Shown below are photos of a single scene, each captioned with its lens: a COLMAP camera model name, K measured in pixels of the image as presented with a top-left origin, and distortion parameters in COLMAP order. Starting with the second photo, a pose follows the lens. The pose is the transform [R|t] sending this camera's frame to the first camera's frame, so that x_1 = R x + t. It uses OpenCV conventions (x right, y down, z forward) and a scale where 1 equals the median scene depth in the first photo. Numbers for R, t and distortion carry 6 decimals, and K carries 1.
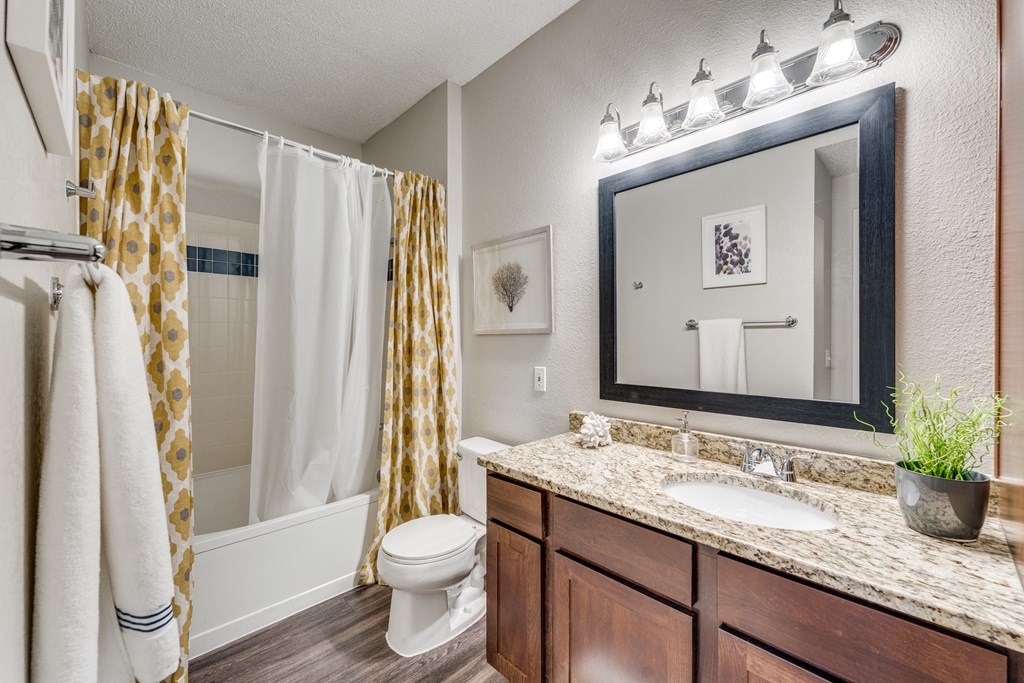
lens RADIAL K [[409.4, 0, 512.0], [0, 409.4, 341.5], [0, 0, 1]] dist [0.002120, 0.000043]
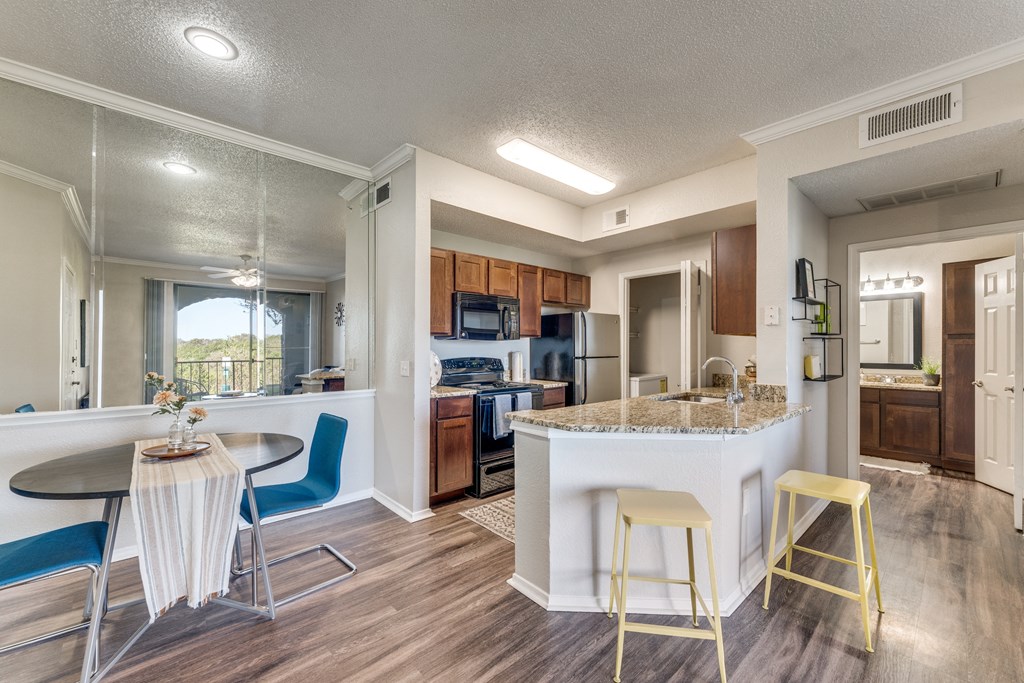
lens RADIAL K [[409.4, 0, 512.0], [0, 409.4, 341.5], [0, 0, 1]] dist [0.002120, 0.000043]
pose [[0.999443, 0.006018, -0.032828, -3.647500], [-0.006451, 0.999893, -0.013110, -0.006004], [0.032745, 0.013315, 0.999375, -3.893603]]
